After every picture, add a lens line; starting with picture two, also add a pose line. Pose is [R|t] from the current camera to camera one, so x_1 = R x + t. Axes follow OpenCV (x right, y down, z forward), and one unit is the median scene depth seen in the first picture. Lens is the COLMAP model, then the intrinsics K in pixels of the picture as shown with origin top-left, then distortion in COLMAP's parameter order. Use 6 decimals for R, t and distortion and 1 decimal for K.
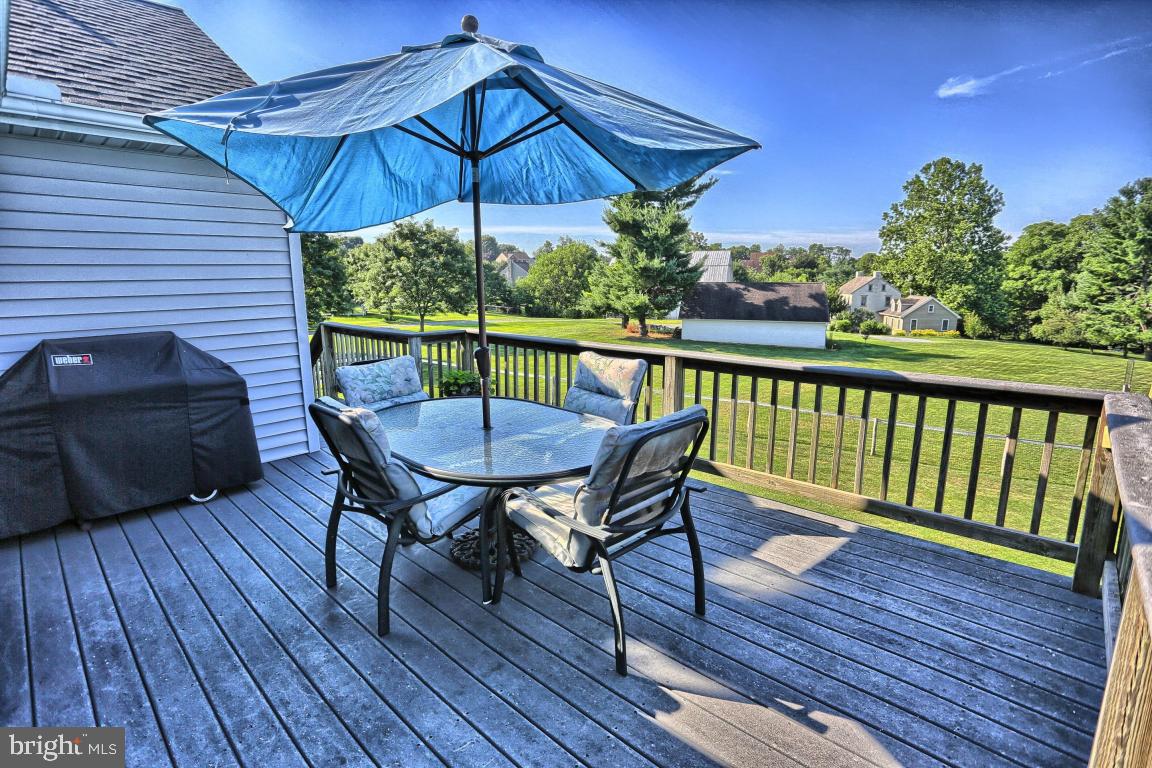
lens RADIAL K [[544.2, 0, 593.4], [0, 544.2, 382.3], [0, 0, 1]] dist [-0.044344, 0.010210]
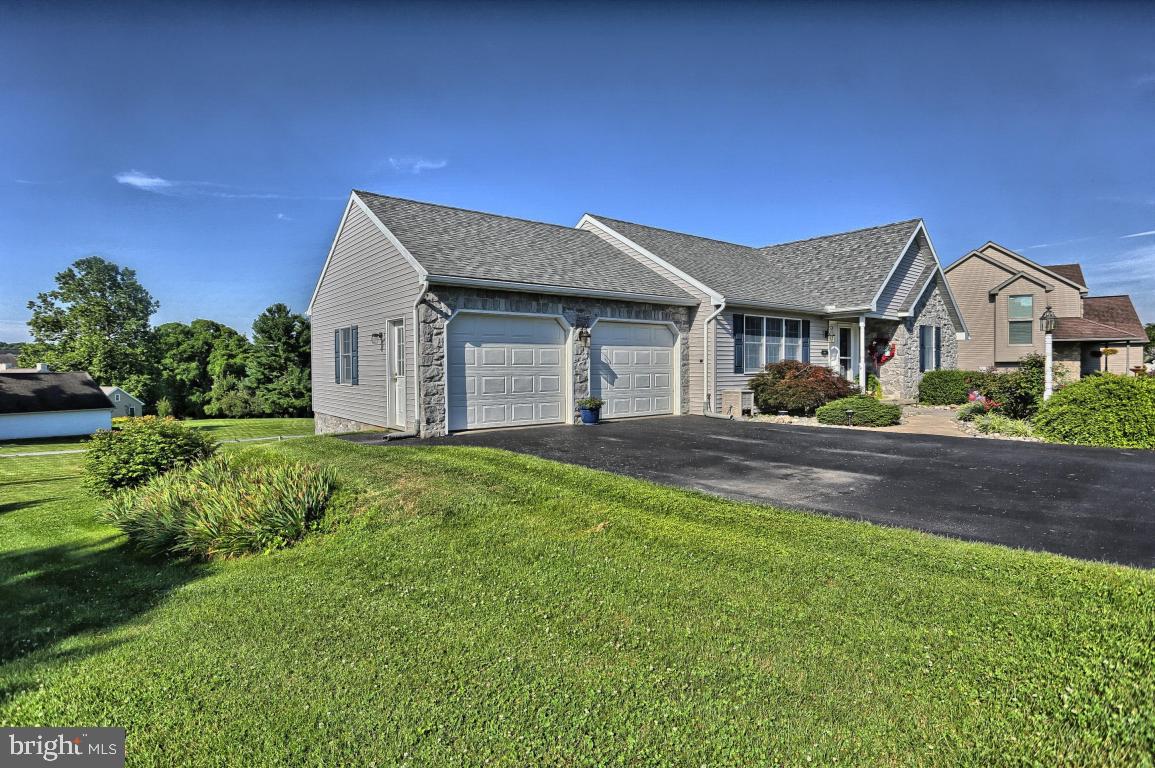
lens RADIAL K [[595.1, 0, 586.4], [0, 595.1, 381.5], [0, 0, 1]] dist [0.000797, 0.000509]
pose [[0.144554, -0.020023, 0.989294, -0.385405], [0.200349, 0.979679, -0.009446, 0.025664], [-0.969002, 0.199569, 0.145628, -0.065854]]
